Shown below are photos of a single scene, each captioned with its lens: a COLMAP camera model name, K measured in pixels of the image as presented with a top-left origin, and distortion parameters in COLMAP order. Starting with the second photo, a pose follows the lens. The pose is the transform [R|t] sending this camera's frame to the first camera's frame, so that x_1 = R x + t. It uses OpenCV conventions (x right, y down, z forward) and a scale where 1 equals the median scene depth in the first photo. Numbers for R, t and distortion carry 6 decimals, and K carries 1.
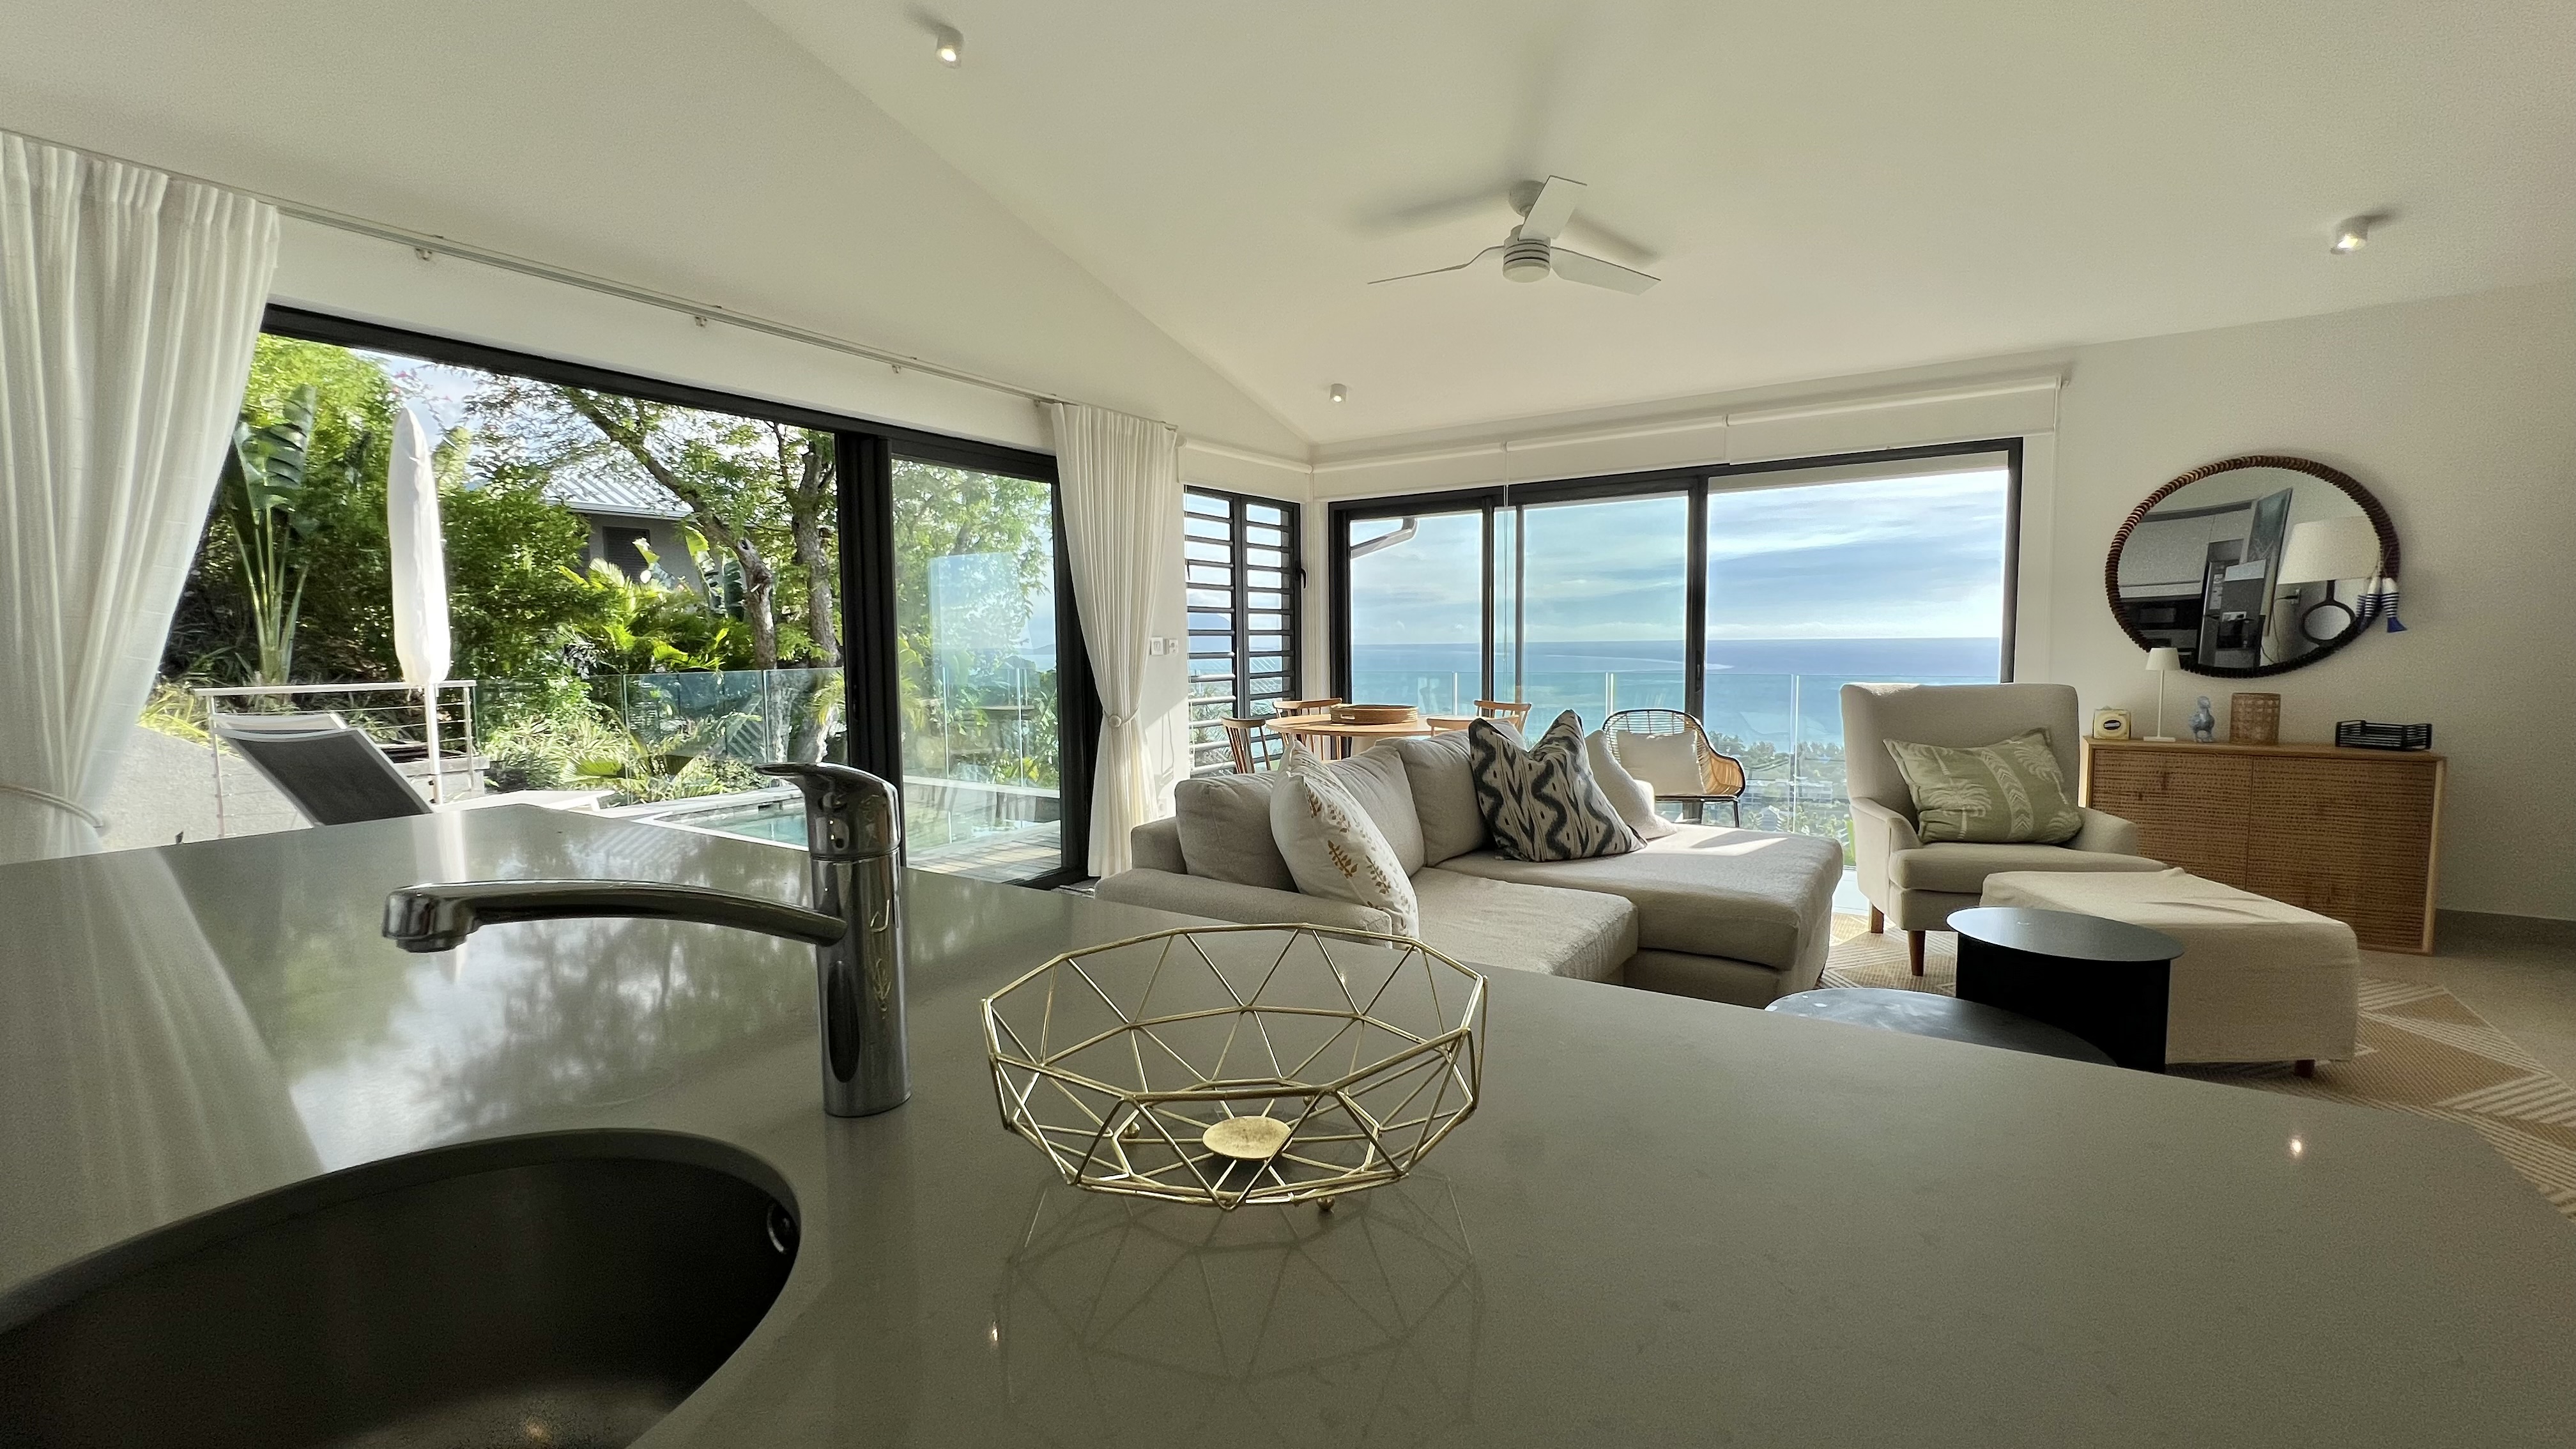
lens RADIAL K [[1035.7, 0, 1284.3], [0, 1035.7, 724.2], [0, 0, 1]] dist [0.000100, -0.000135]
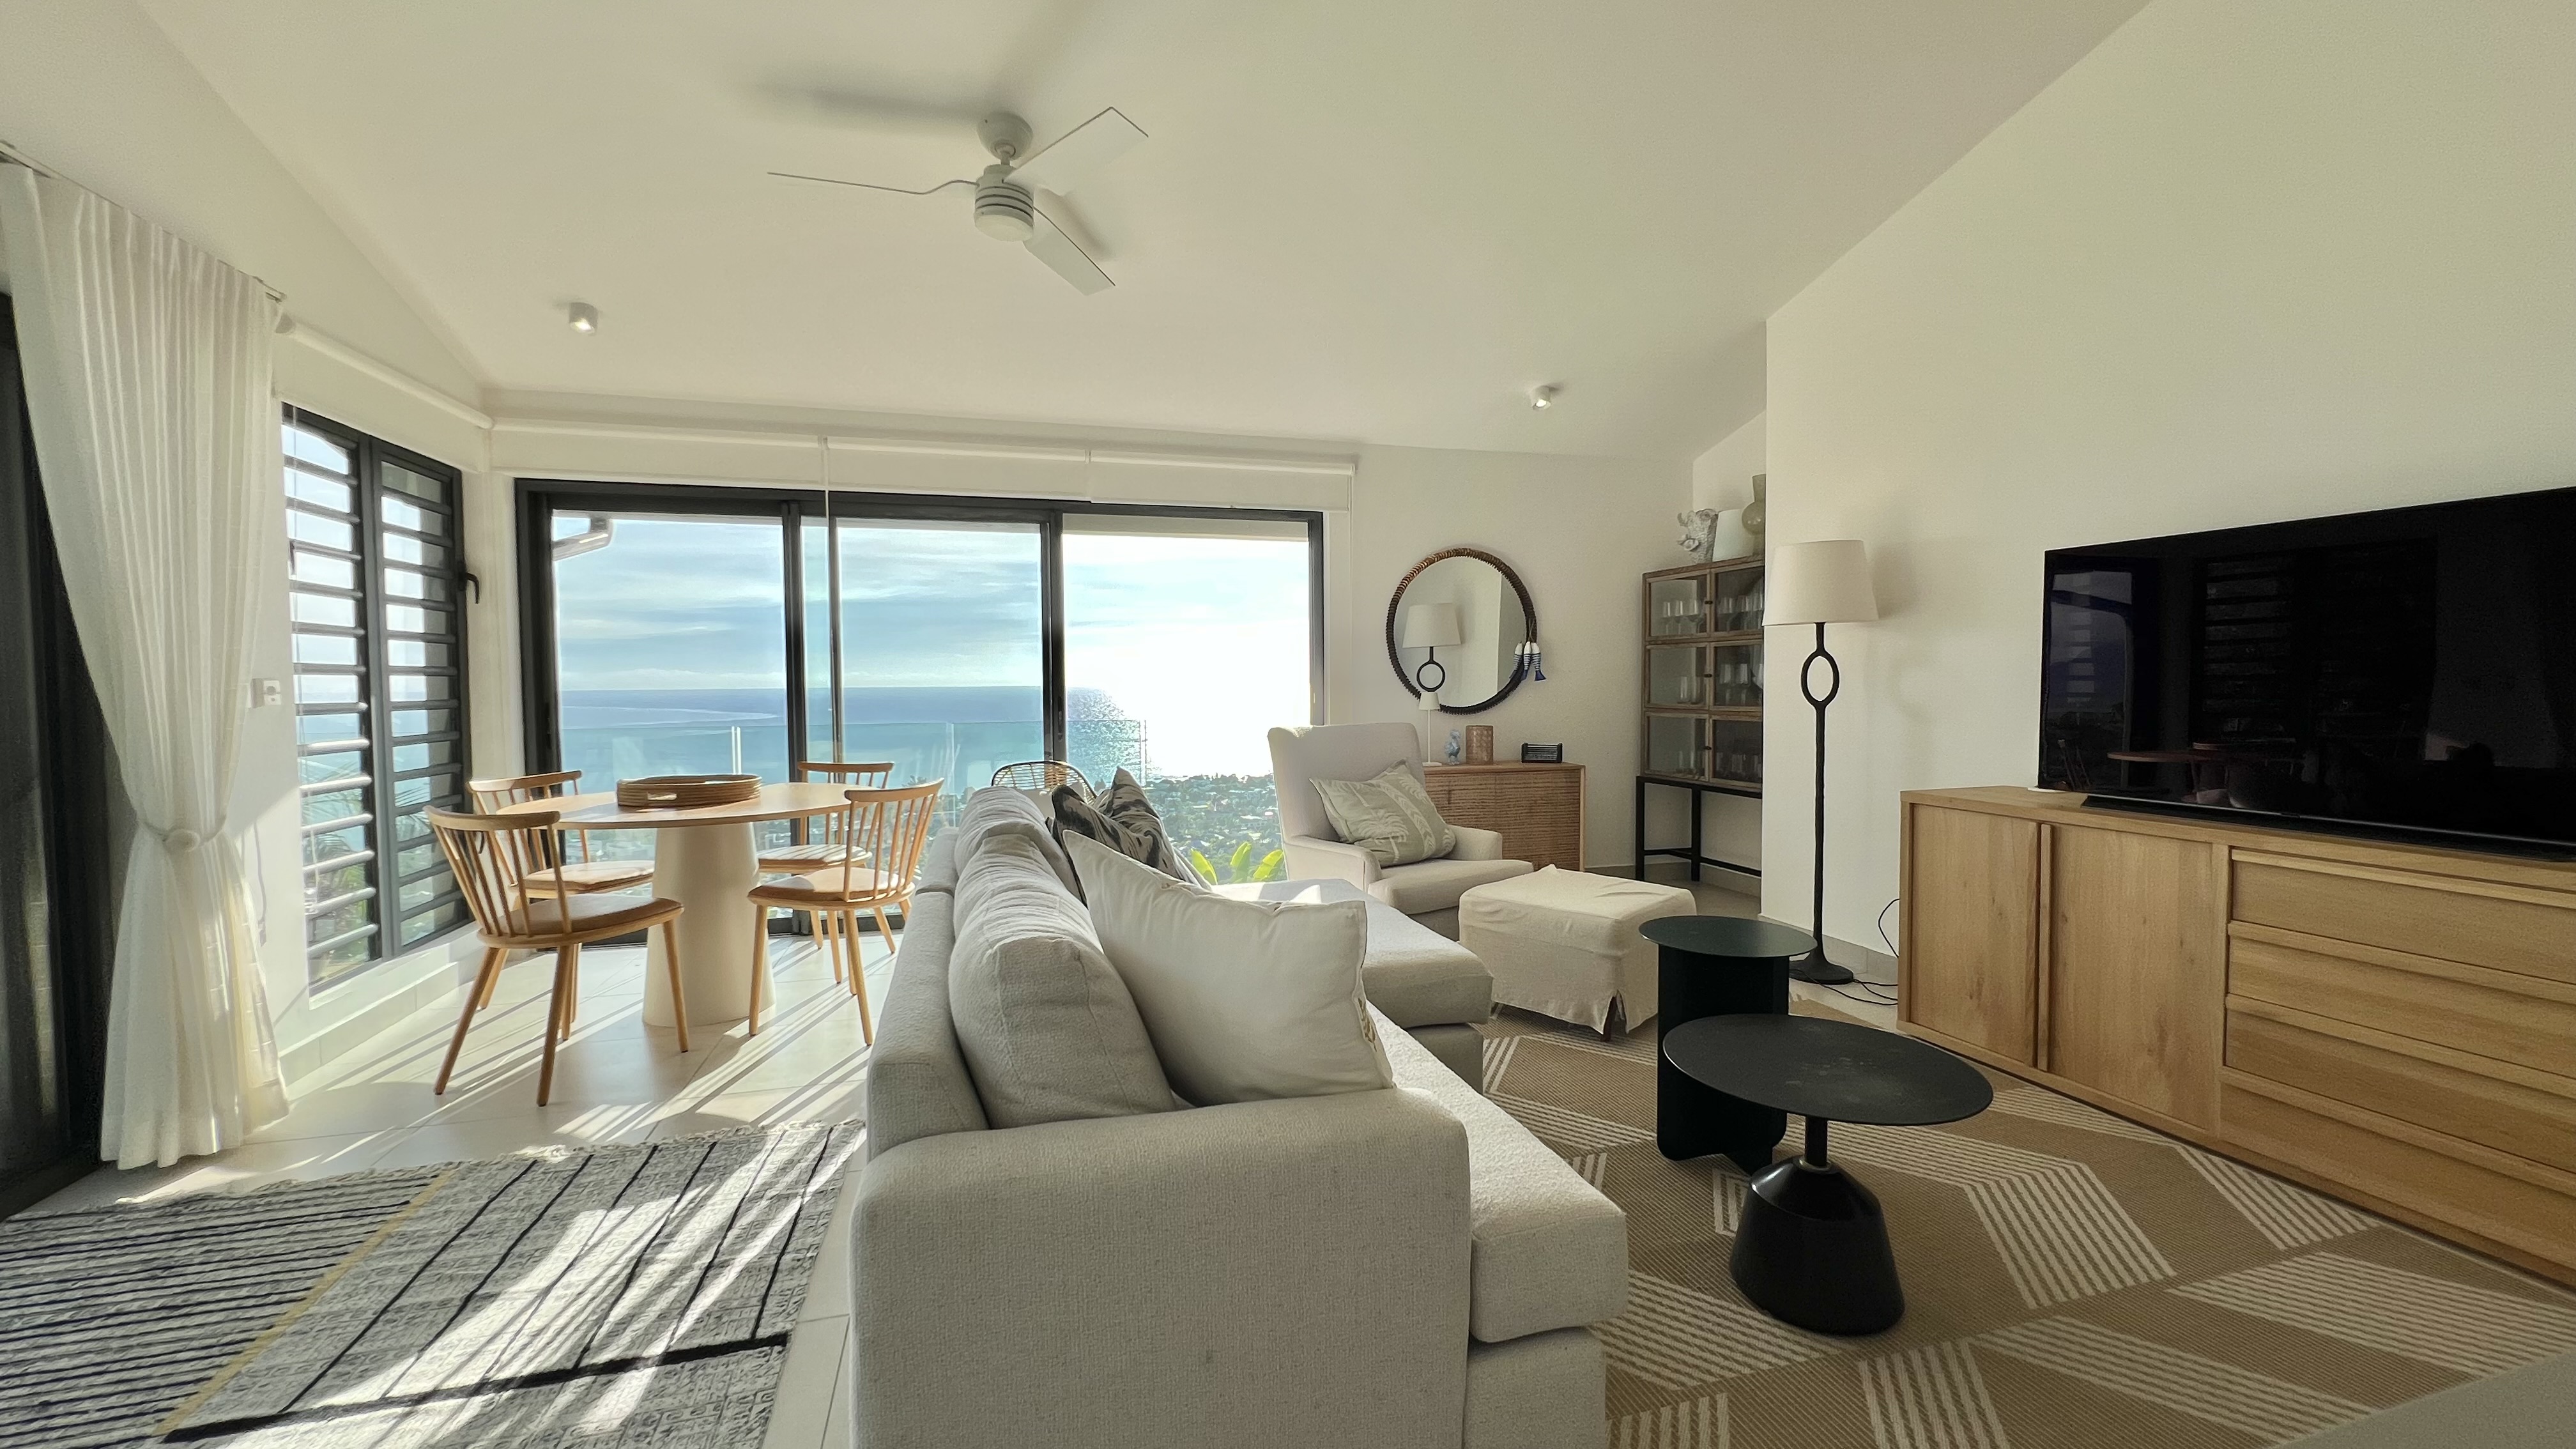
lens RADIAL K [[1037.1, 0, 1285.2], [0, 1037.1, 716.7], [0, 0, 1]] dist [0.000572, 0.000281]
pose [[0.651841, -0.019325, 0.758109, -0.161112], [0.059476, 0.997899, -0.025701, -0.015302], [-0.756020, 0.061842, 0.651621, 0.222030]]
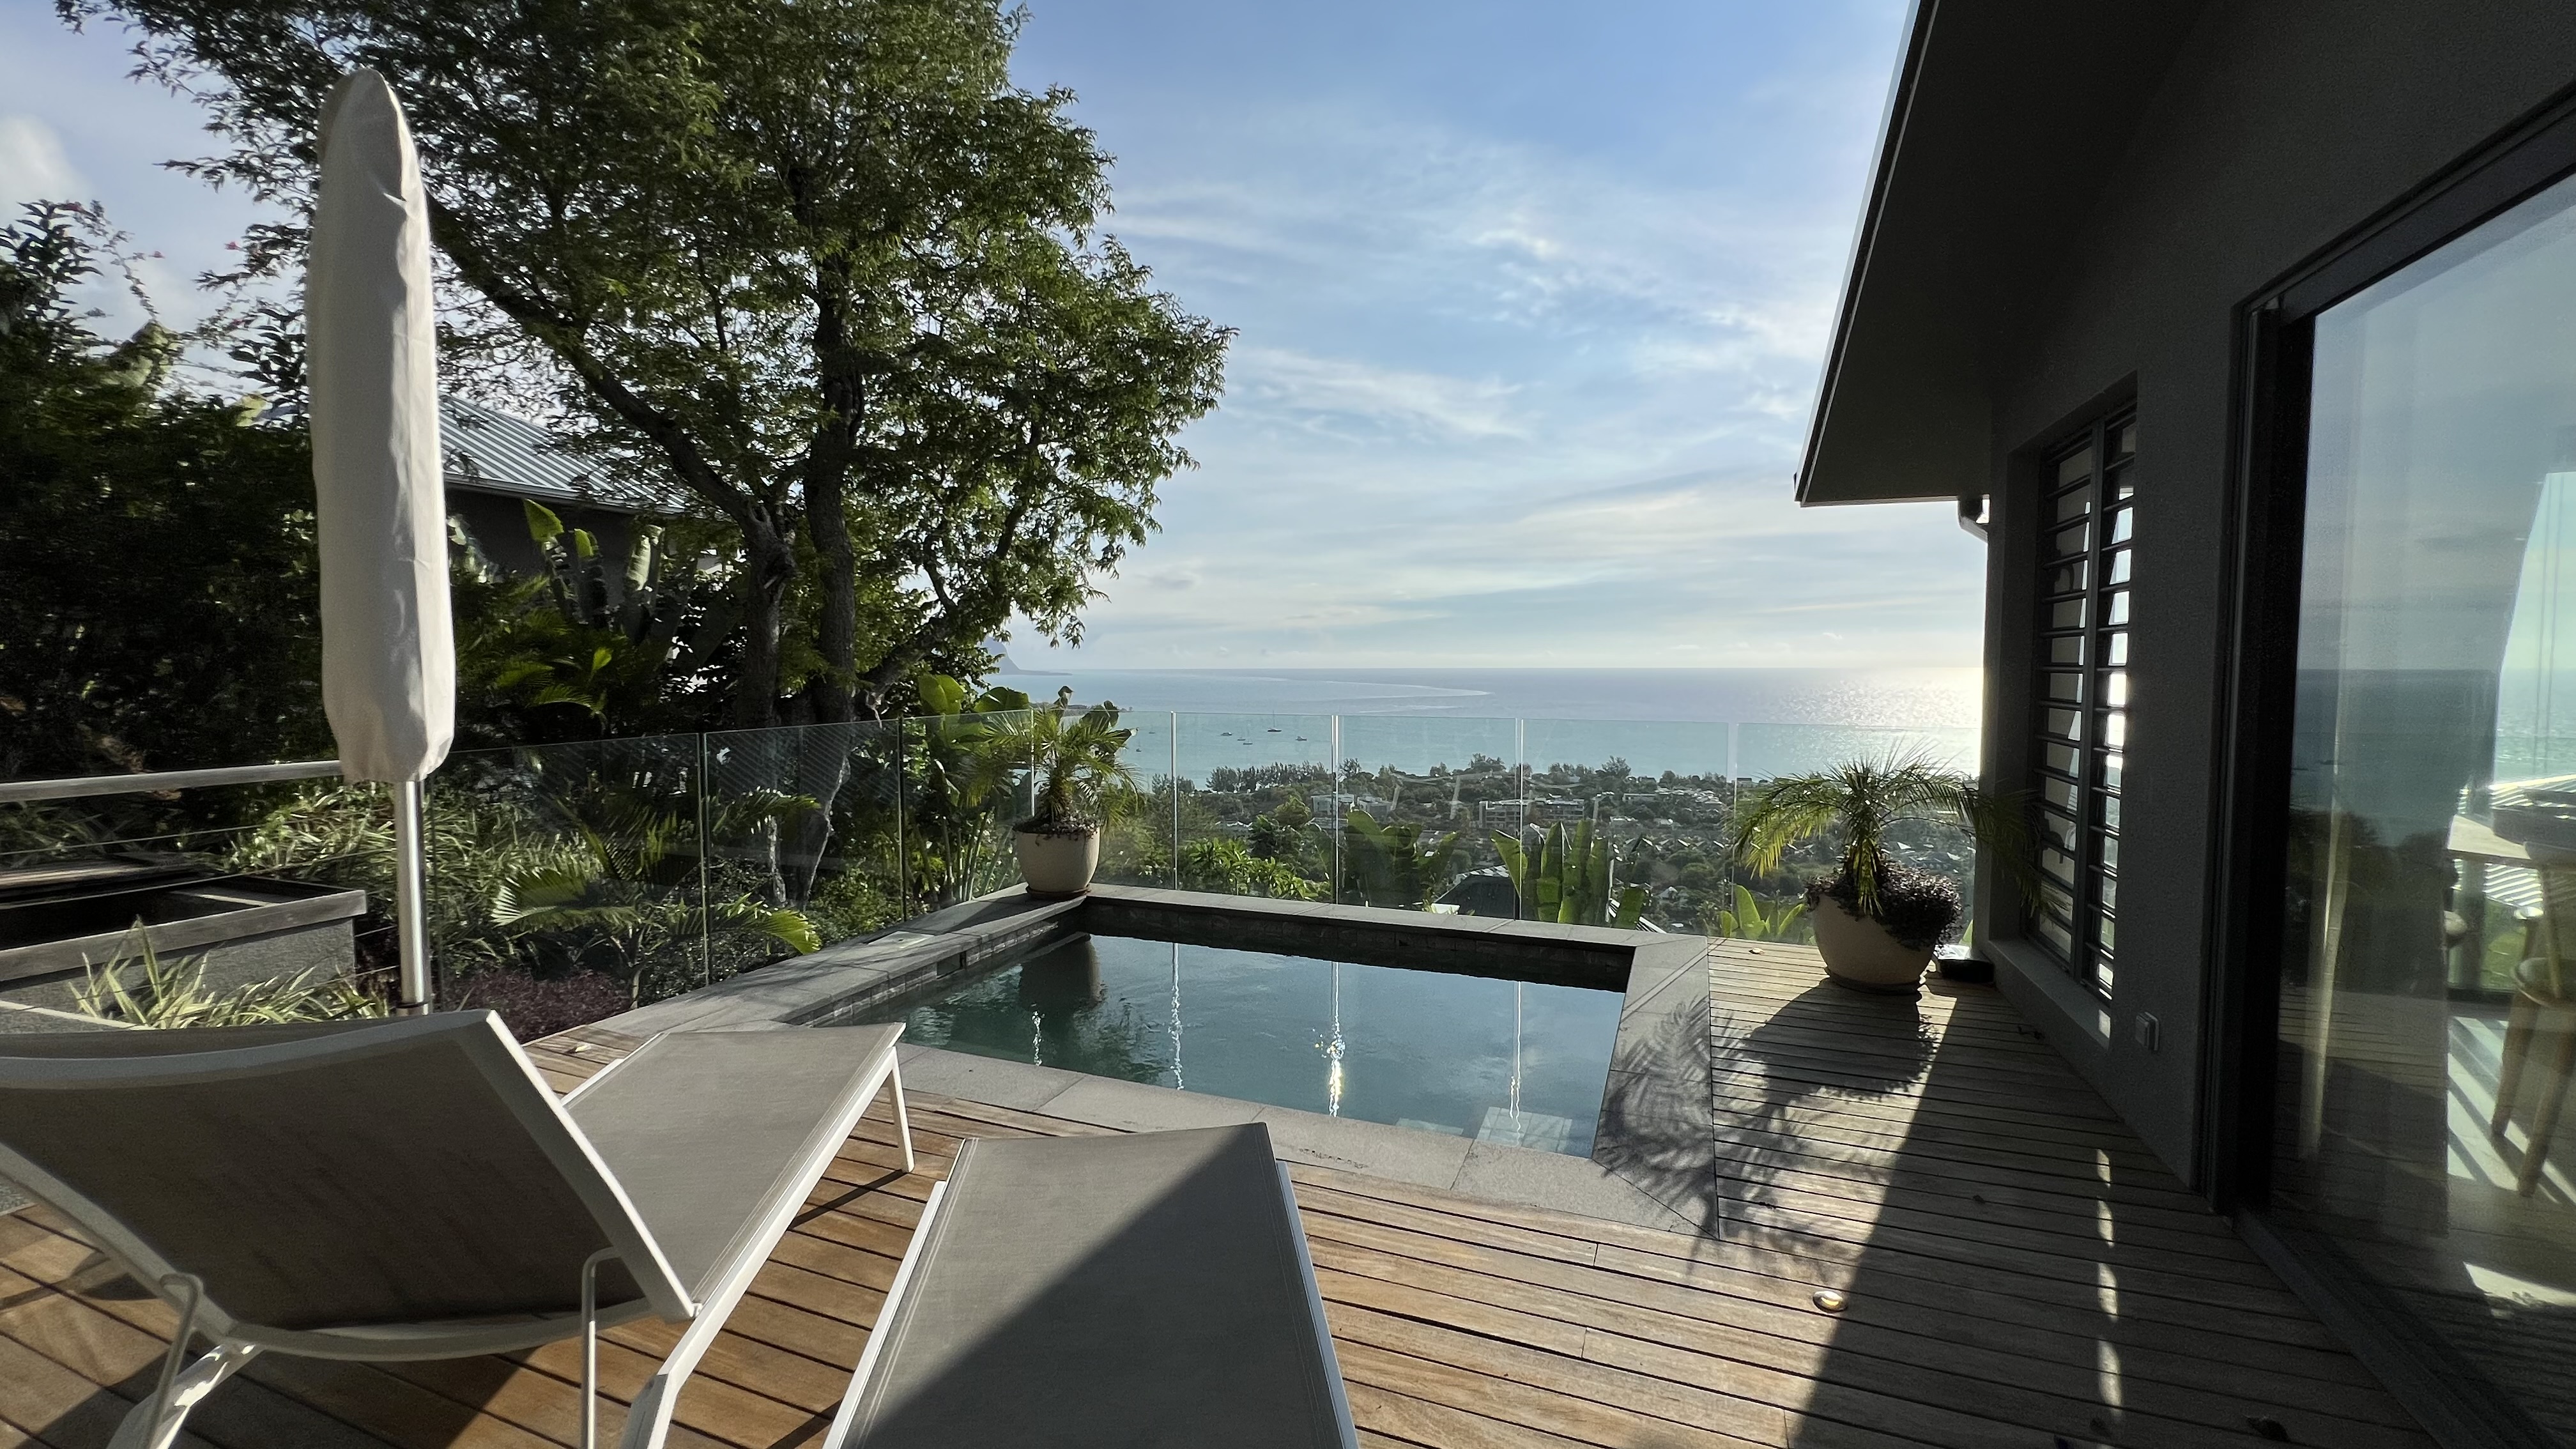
lens RADIAL K [[1039.9, 0, 1282.3], [0, 1039.9, 713.6], [0, 0, 1]] dist [-0.001628, -0.000563]
pose [[0.976926, -0.001363, 0.213572, -0.622821], [0.008236, 0.999476, -0.031295, -0.051784], [-0.213418, 0.032331, 0.976426, 0.575002]]
